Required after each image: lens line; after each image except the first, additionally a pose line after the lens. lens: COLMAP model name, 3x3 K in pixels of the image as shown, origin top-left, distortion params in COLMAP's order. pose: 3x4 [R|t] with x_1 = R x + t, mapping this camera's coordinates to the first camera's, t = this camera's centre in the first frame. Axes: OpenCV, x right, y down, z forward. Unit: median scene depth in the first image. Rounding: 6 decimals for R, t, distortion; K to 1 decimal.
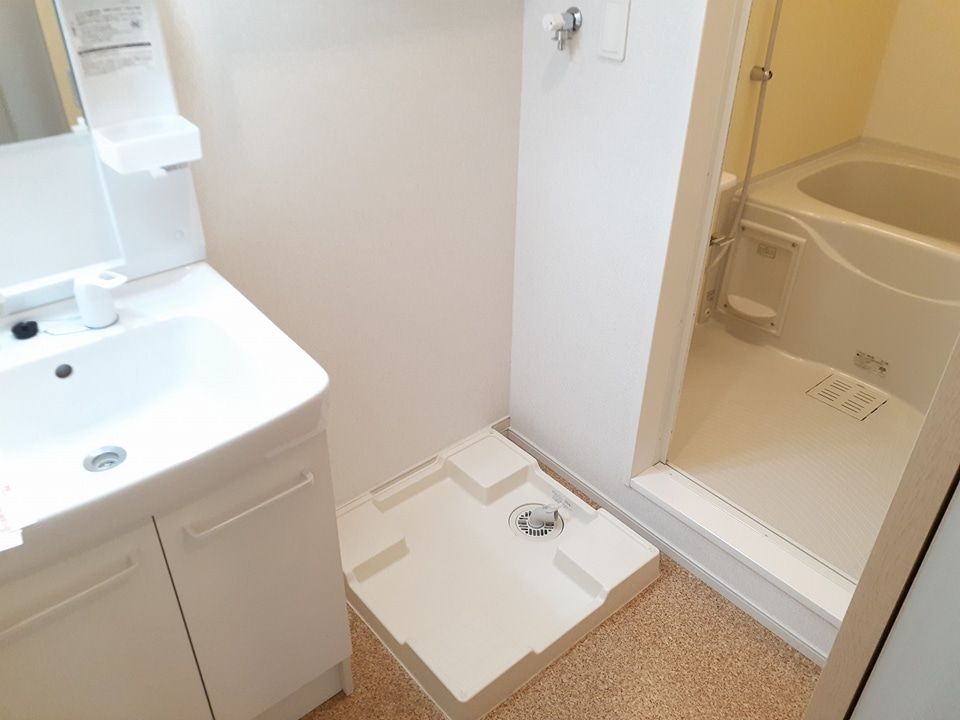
lens RADIAL K [[761.5, 0, 478.0], [0, 761.5, 357.6], [0, 0, 1]] dist [0.000079, -0.004286]
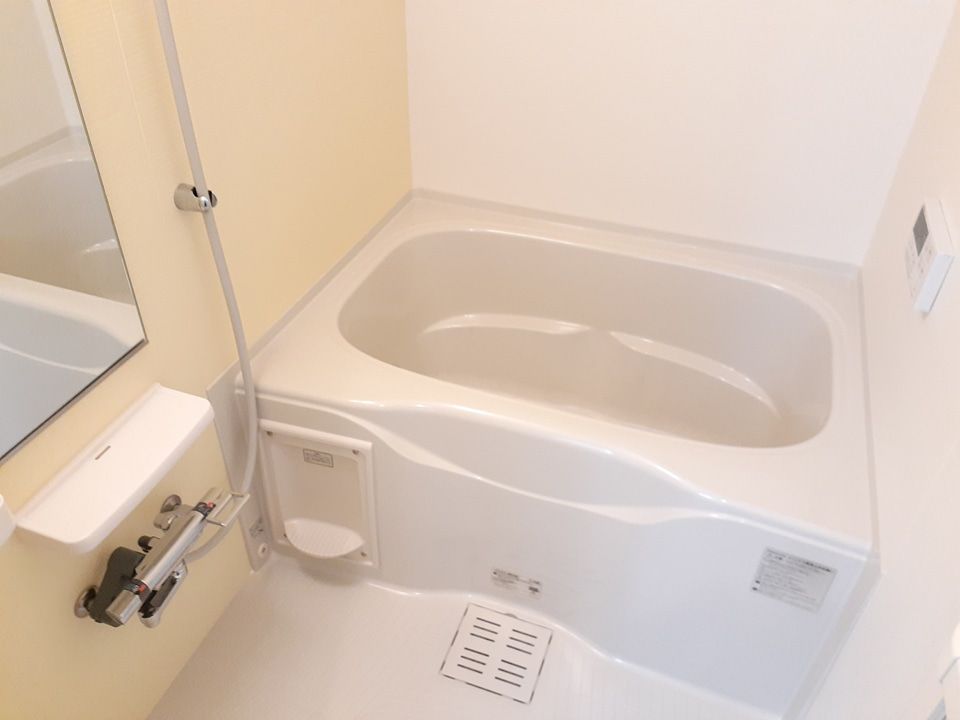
lens RADIAL K [[761.5, 0, 479.3], [0, 761.5, 362.7], [0, 0, 1]] dist [0.000079, -0.004286]
pose [[0.860904, -0.304965, 0.407236, 0.277822], [0.261829, 0.951874, 0.159314, -0.282186], [-0.436223, -0.030527, 0.899321, 0.427576]]
